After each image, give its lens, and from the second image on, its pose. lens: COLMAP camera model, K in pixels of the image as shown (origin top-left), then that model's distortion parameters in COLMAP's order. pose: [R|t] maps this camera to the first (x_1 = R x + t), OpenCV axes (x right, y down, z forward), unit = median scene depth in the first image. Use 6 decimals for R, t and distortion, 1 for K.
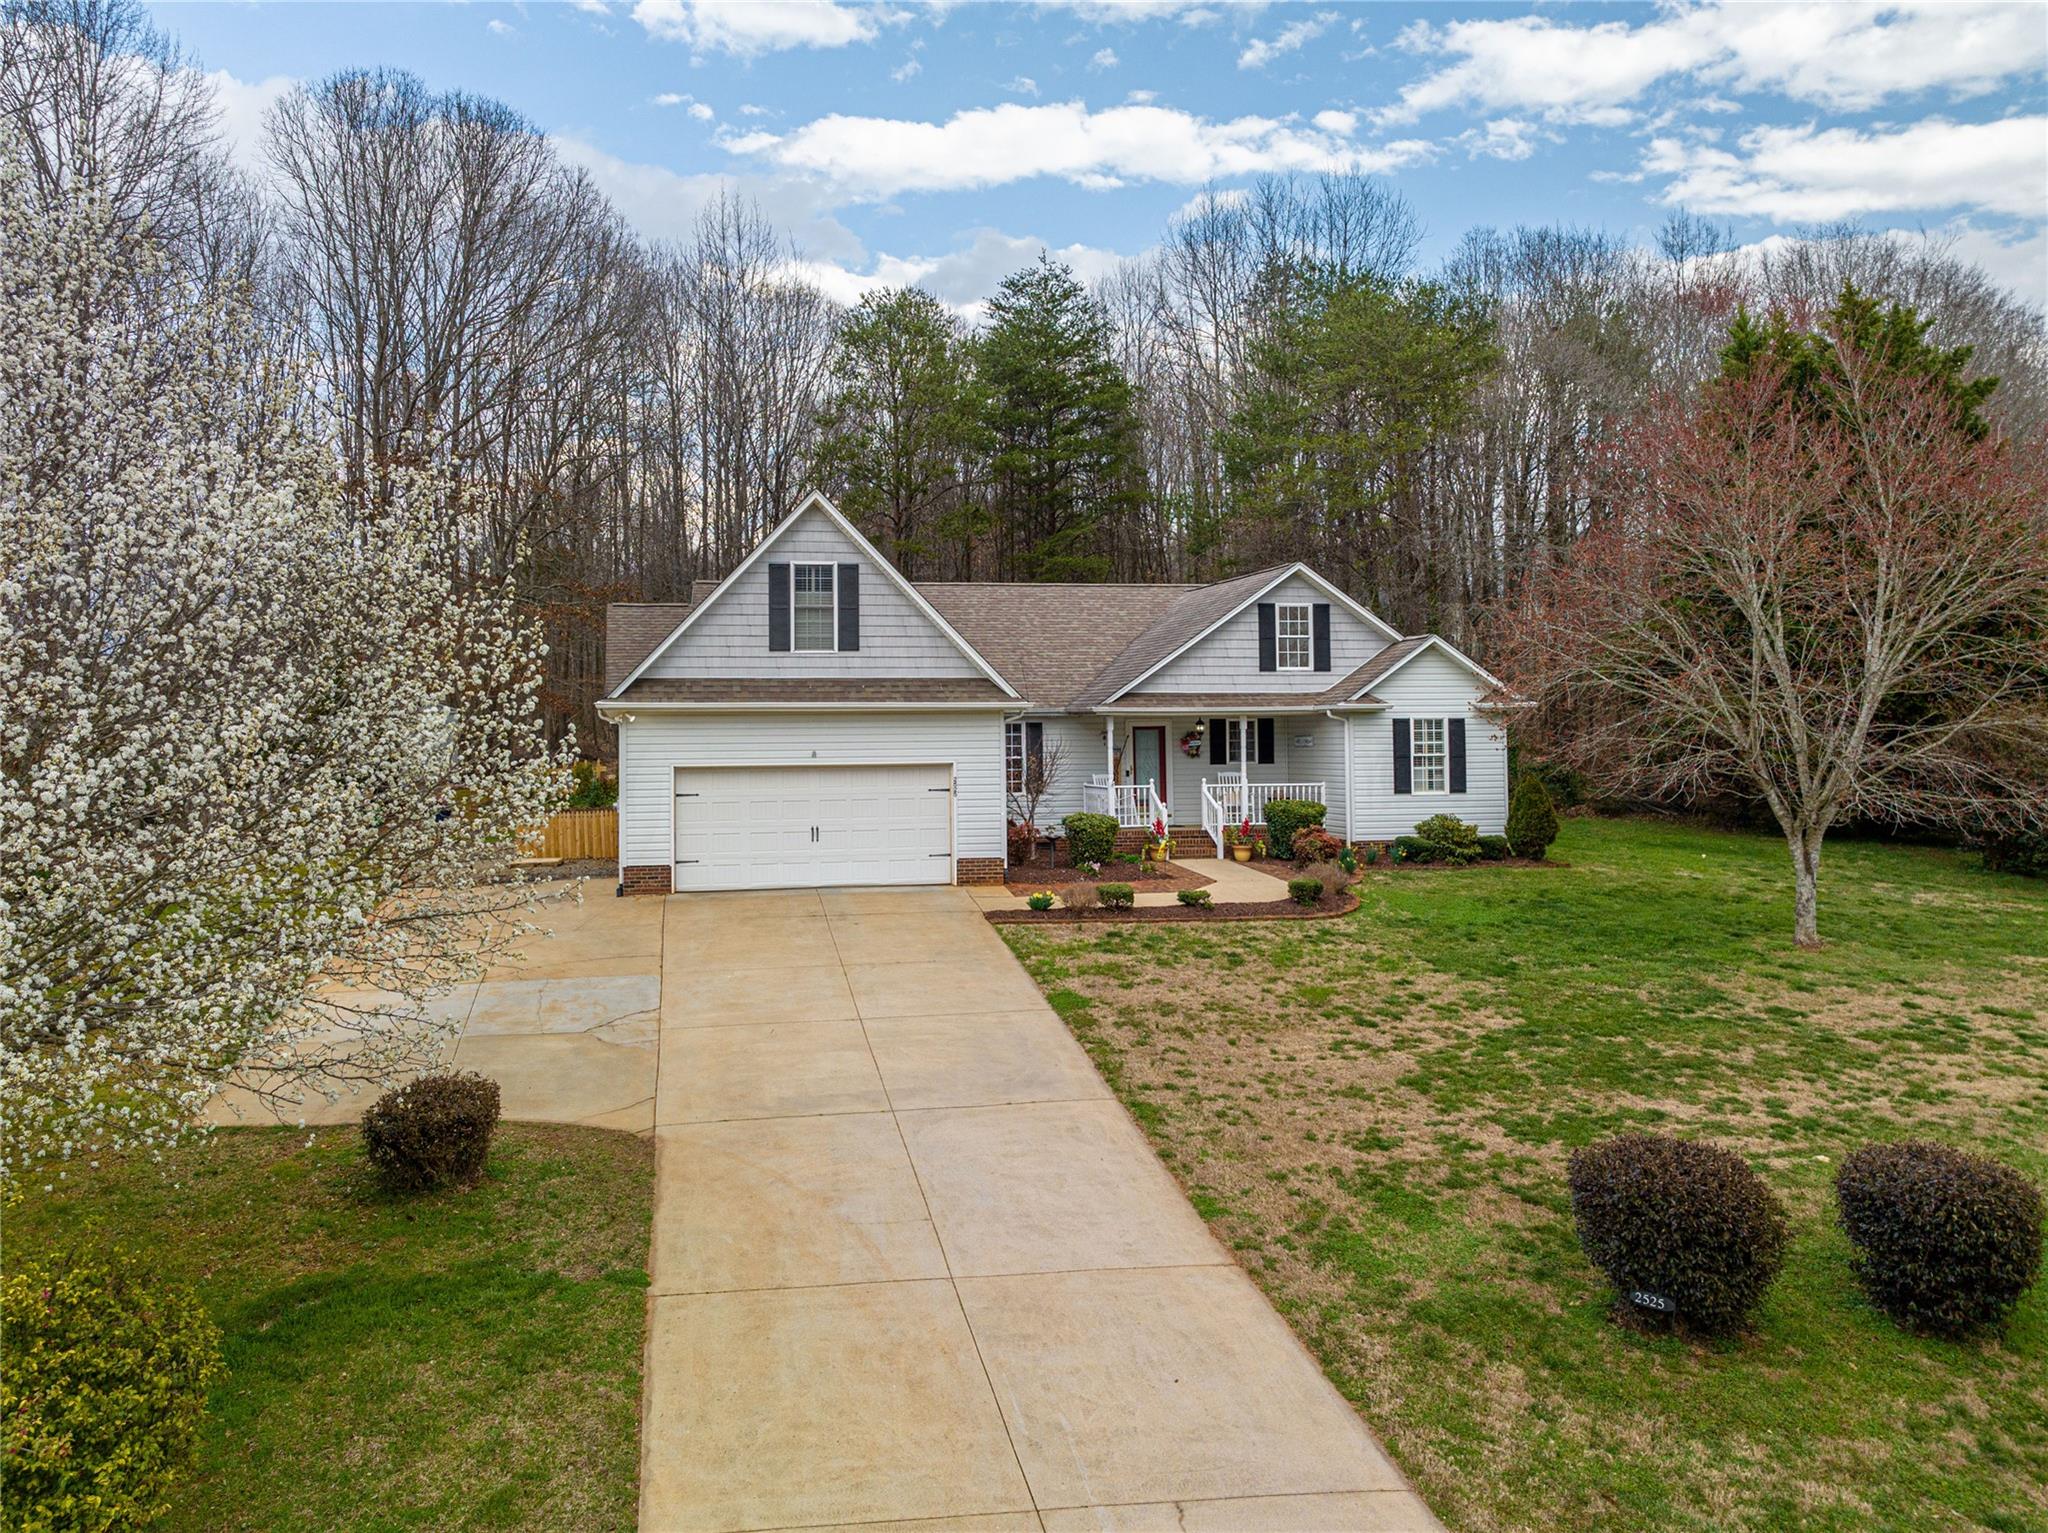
lens RADIAL K [[1466.3, 0, 1024.6], [0, 1466.3, 644.7], [0, 0, 1]] dist [-0.034906, 0.000825]
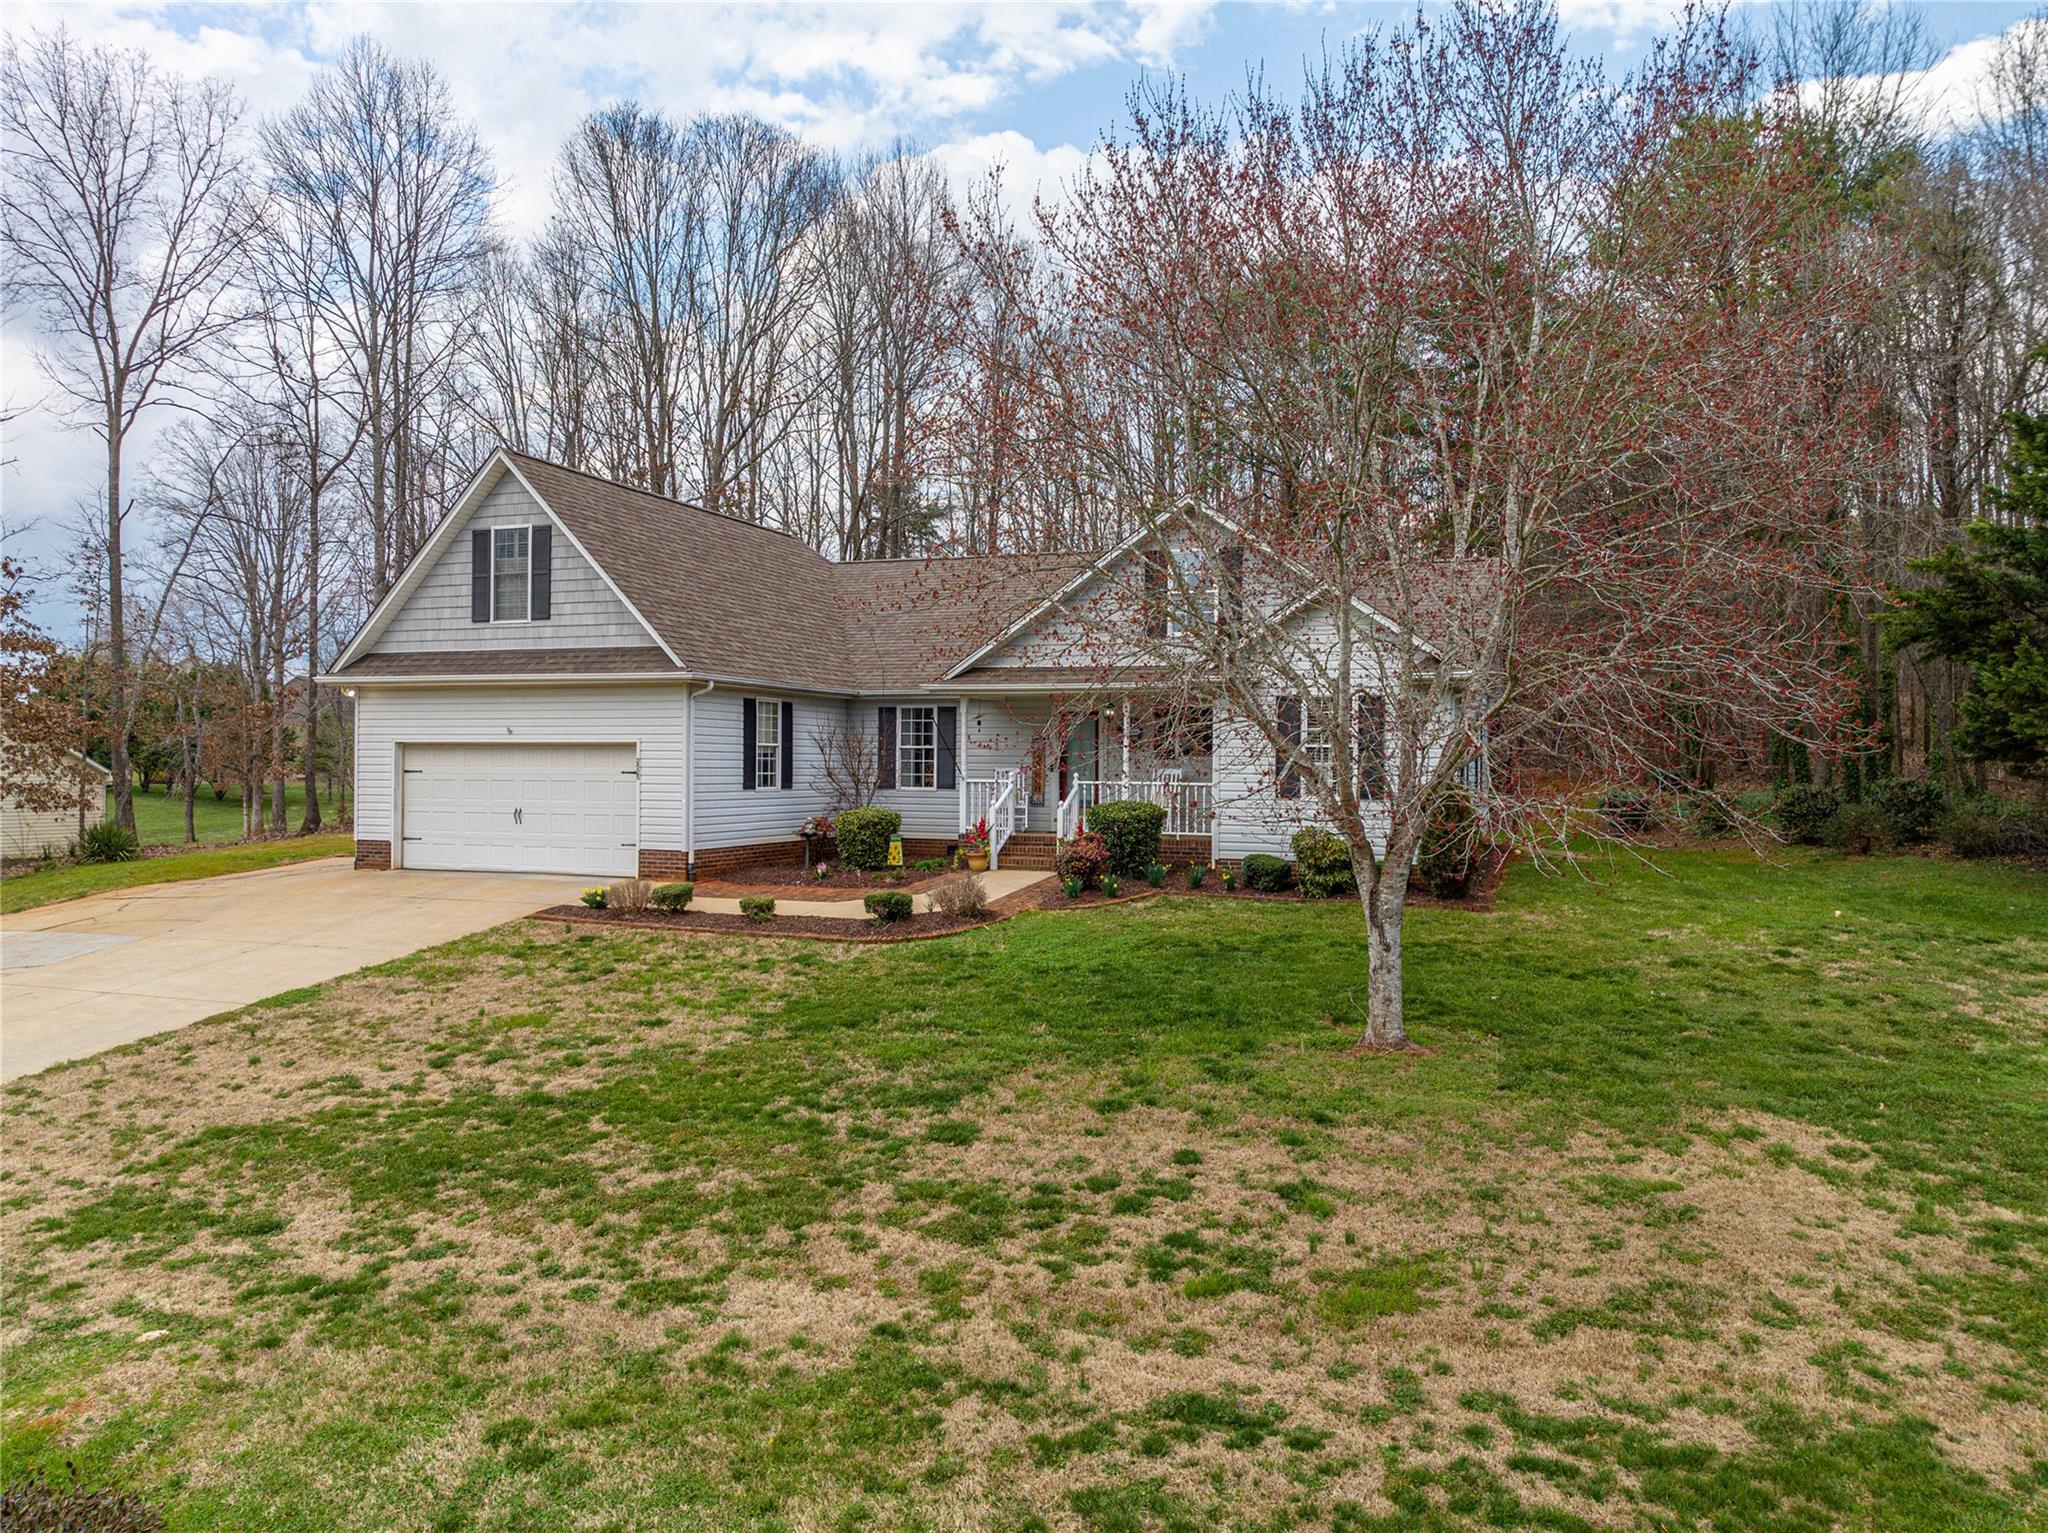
lens RADIAL K [[1477.0, 0, 1125.8], [0, 1477.0, 768.8], [0, 0, 1]] dist [-0.032617, 0.002440]
pose [[0.865505, 0.016082, -0.500642, 0.576204], [0.017664, 0.997883, 0.062592, 0.040286], [0.500589, -0.063017, 0.863388, 0.328192]]
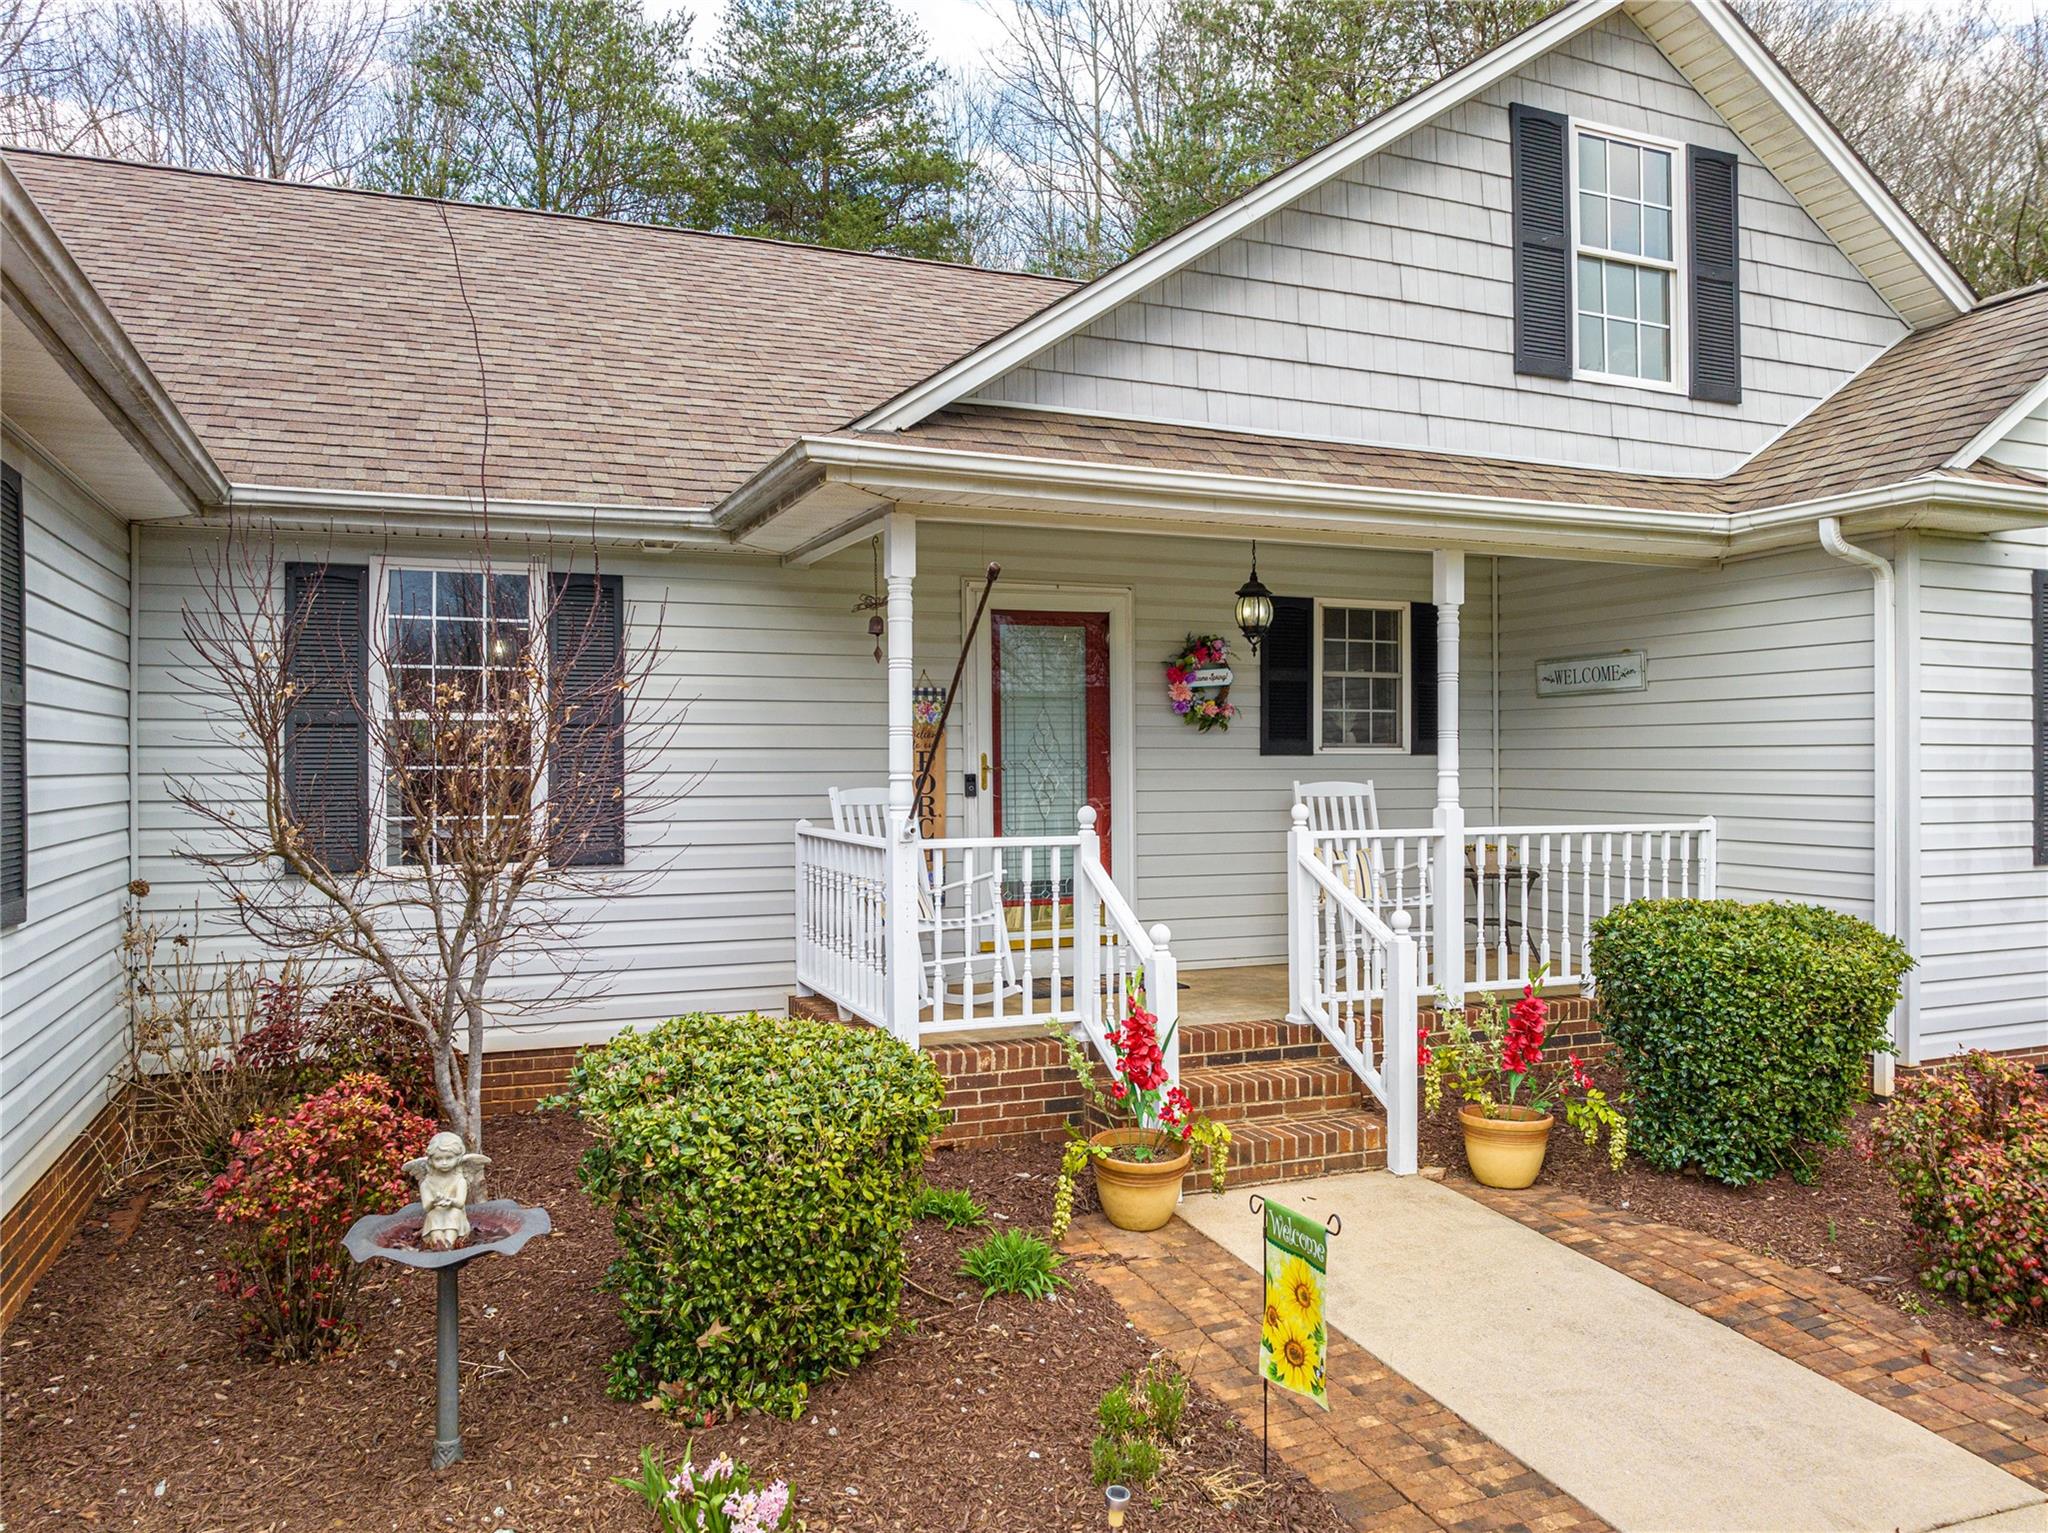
lens RADIAL K [[1477.0, 0, 1125.8], [0, 1477.0, 768.8], [0, 0, 1]] dist [-0.032617, 0.002440]
pose [[0.981639, 0.003378, 0.190720, 0.051595], [-0.016334, 0.997659, 0.066400, 0.073358], [-0.190050, -0.068296, 0.979396, 0.806653]]
